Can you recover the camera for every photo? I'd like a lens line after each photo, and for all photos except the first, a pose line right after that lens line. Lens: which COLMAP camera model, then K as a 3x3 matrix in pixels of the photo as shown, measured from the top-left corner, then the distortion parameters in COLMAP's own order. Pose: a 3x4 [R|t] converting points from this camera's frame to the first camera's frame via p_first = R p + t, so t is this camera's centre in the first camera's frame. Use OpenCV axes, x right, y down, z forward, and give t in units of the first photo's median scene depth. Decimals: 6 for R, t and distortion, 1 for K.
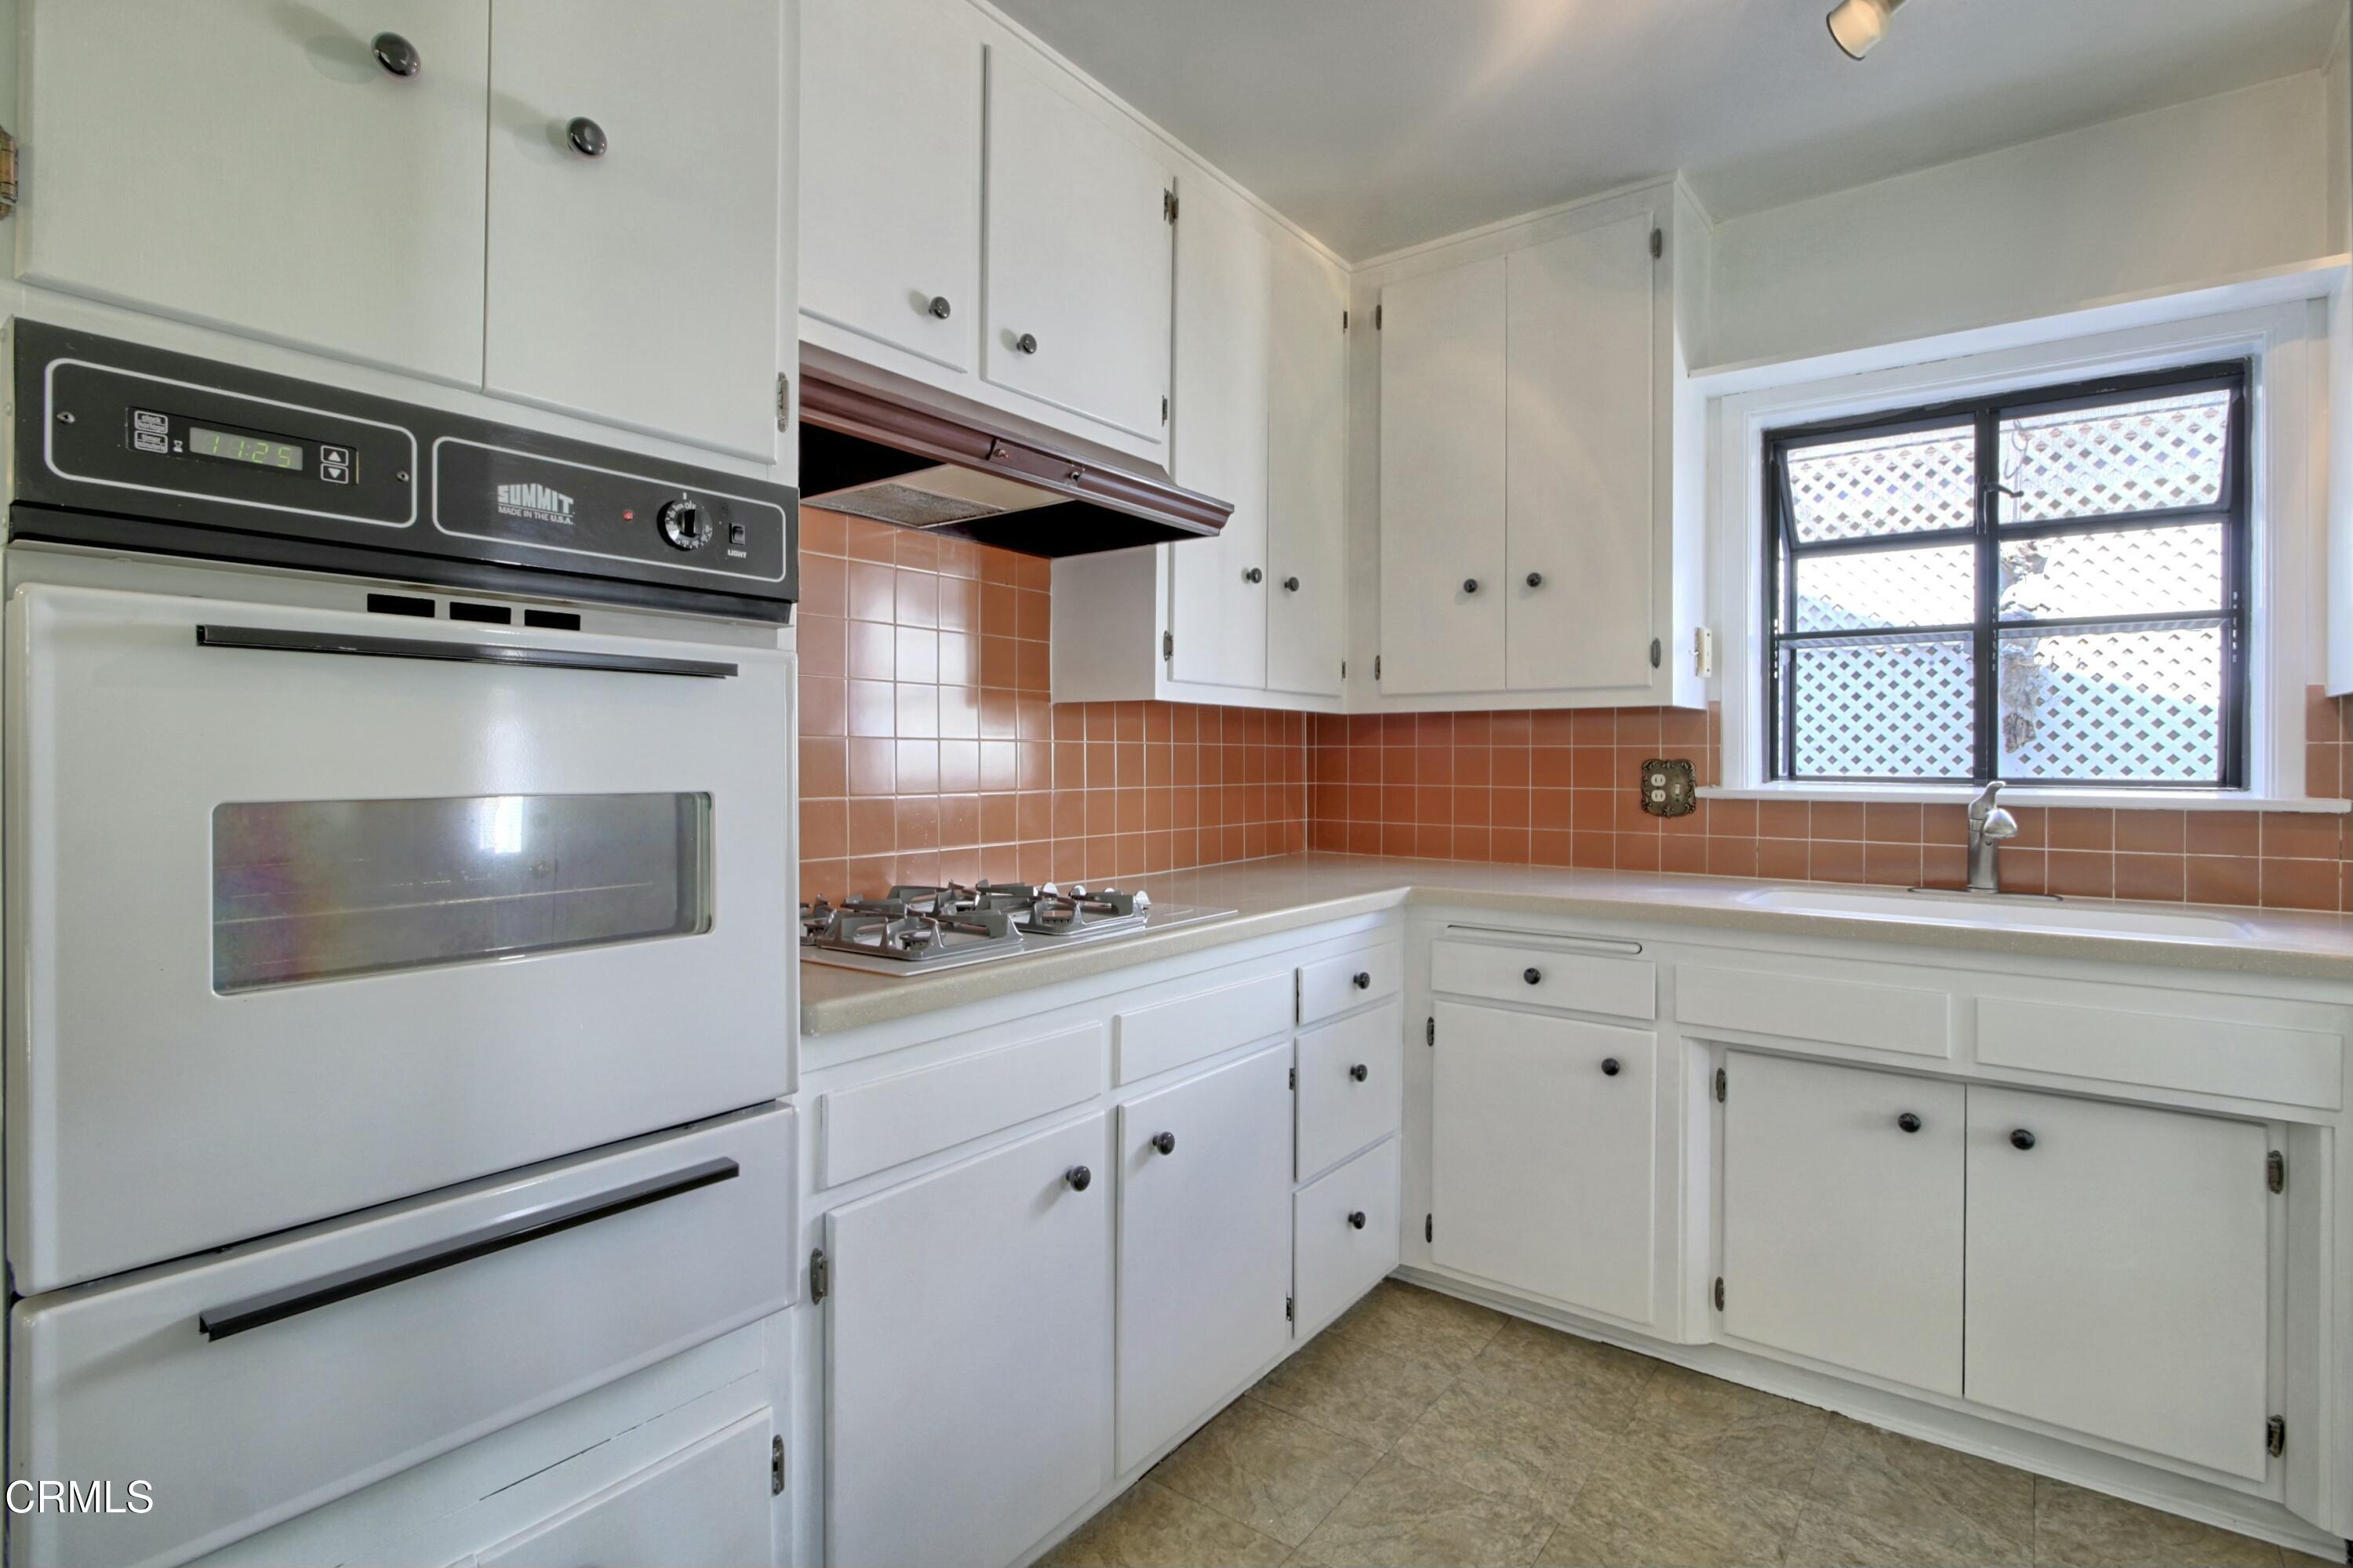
lens RADIAL K [[1141.8, 0, 1189.5], [0, 1141.8, 760.2], [0, 0, 1]] dist [-0.001370, -0.001840]
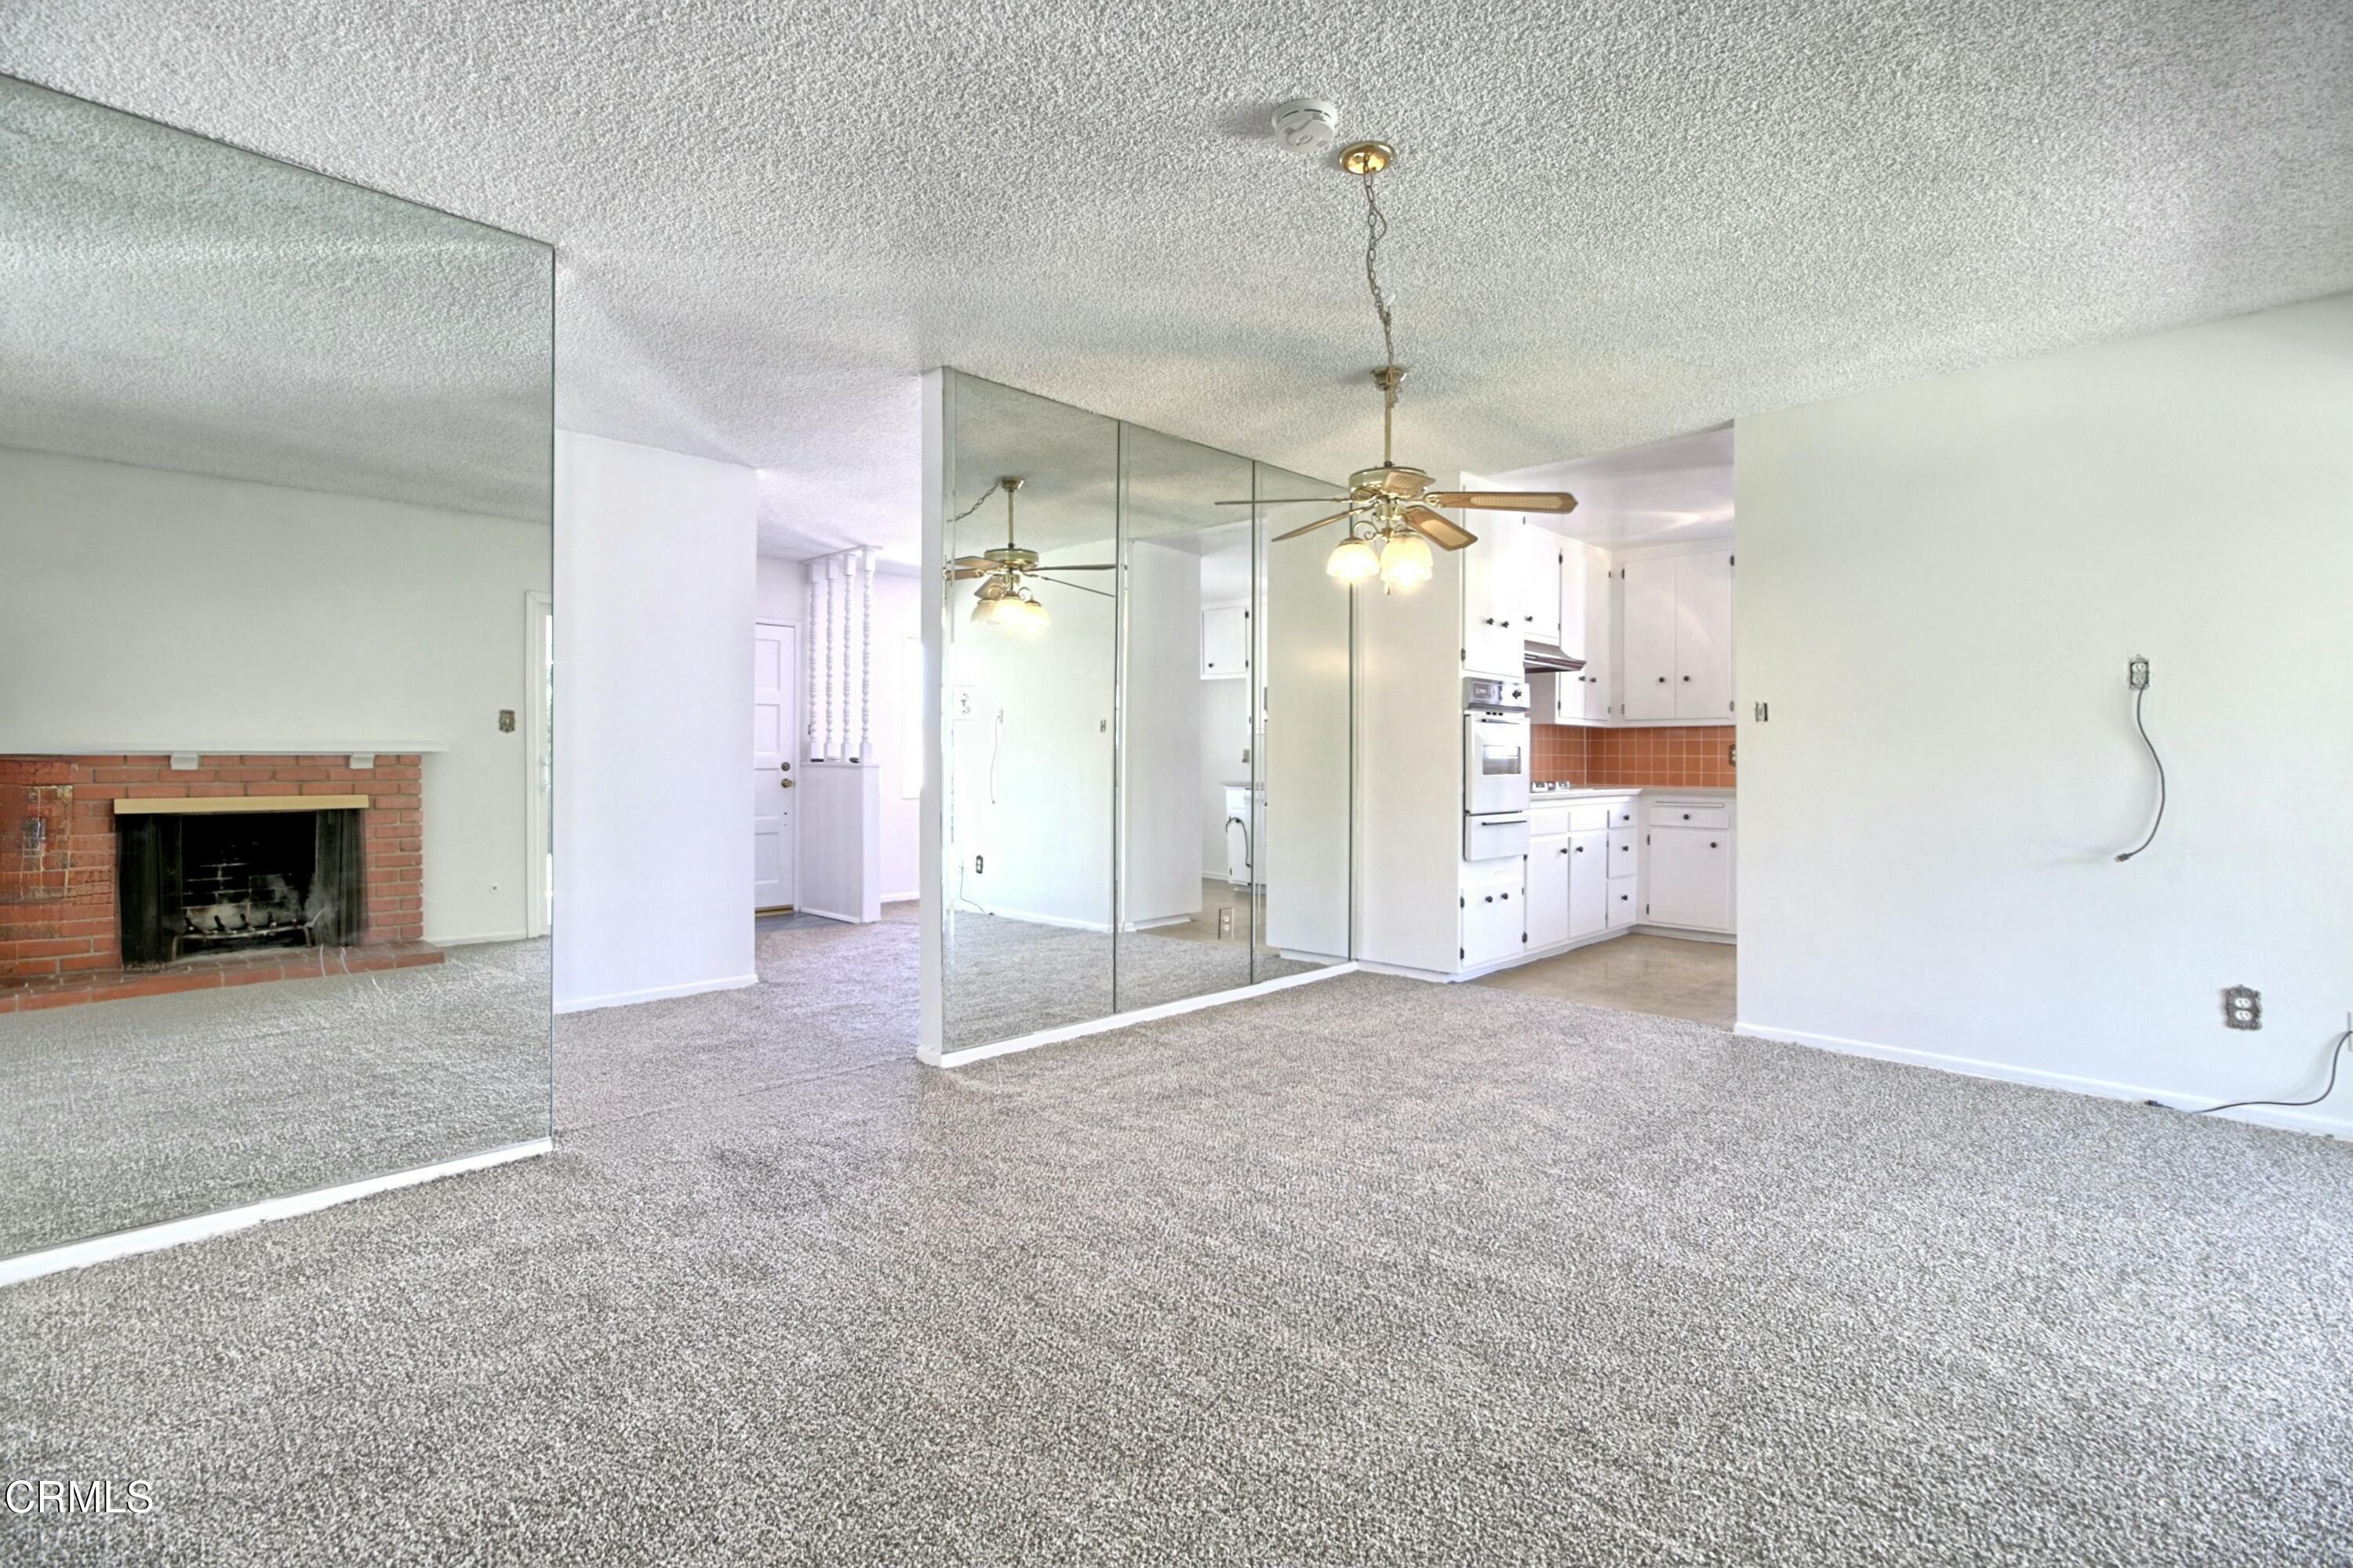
lens RADIAL K [[1088.8, 0, 1194.6], [0, 1088.8, 757.4], [0, 0, 1]] dist [-0.027201, 0.025440]
pose [[0.992158, 0.000795, -0.124991, -0.633918], [-0.001233, 0.999993, -0.003432, 0.048377], [0.124987, 0.003559, 0.992152, -2.012266]]
